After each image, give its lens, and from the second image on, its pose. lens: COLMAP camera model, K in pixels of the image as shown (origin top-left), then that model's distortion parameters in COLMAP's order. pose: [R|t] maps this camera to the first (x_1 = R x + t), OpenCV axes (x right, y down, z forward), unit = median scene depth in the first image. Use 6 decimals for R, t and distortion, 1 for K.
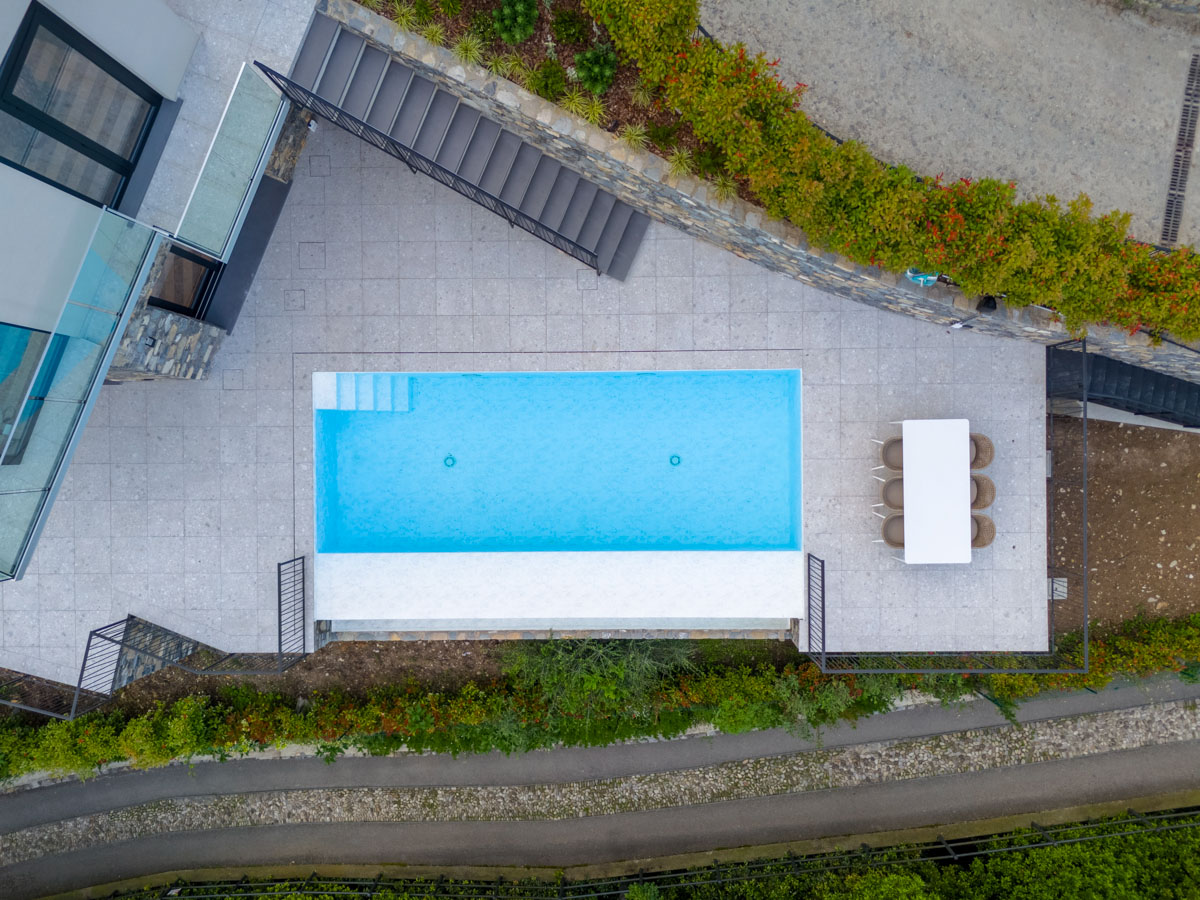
lens RADIAL K [[856.1, 0, 600.0], [0, 856.1, 450.0], [0, 0, 1]] dist [0.027957, -0.006807]
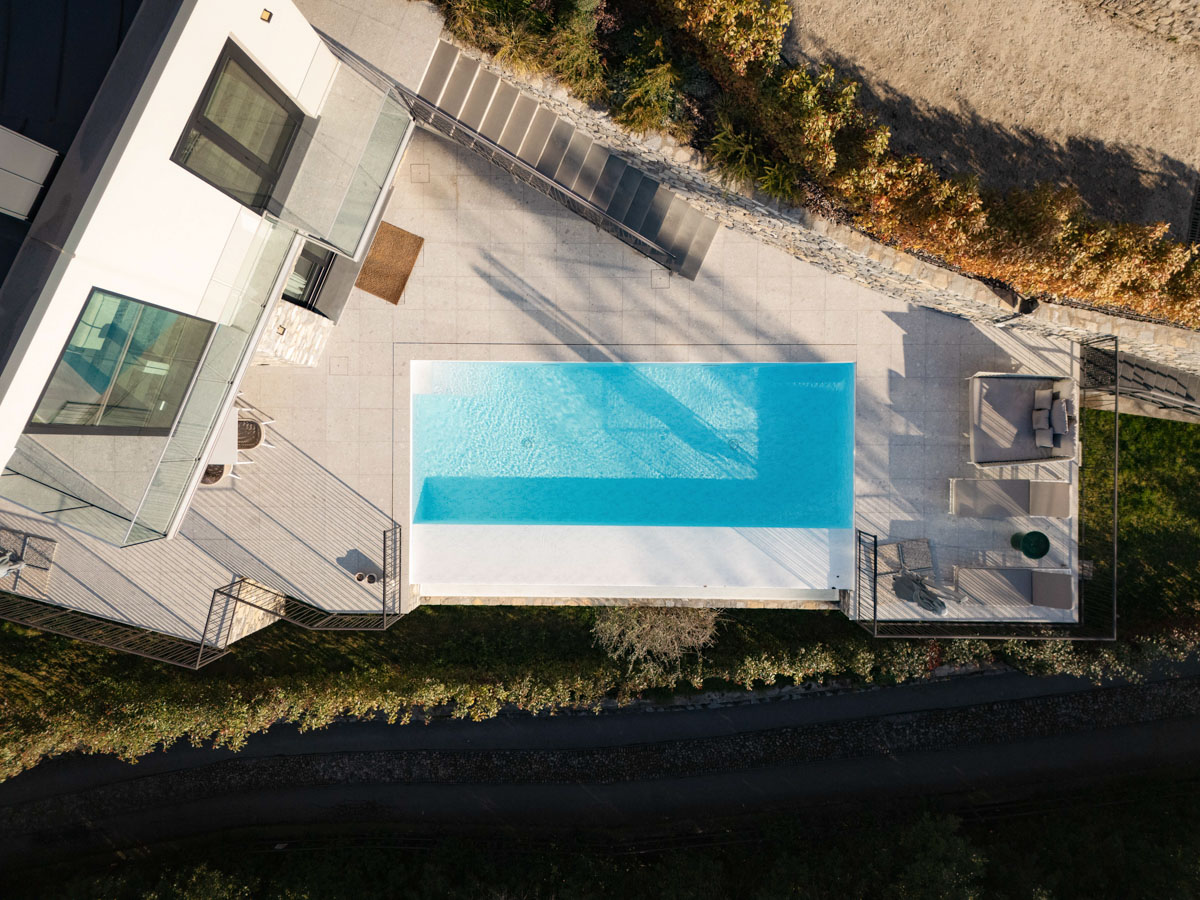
lens RADIAL K [[856.1, 0, 600.0], [0, 856.1, 450.0], [0, 0, 1]] dist [0.027957, -0.006807]
pose [[0.999854, 0.014127, -0.009617, -0.077970], [-0.014082, 0.999890, 0.004678, 0.016545], [0.009682, -0.004541, 0.999943, -0.101460]]
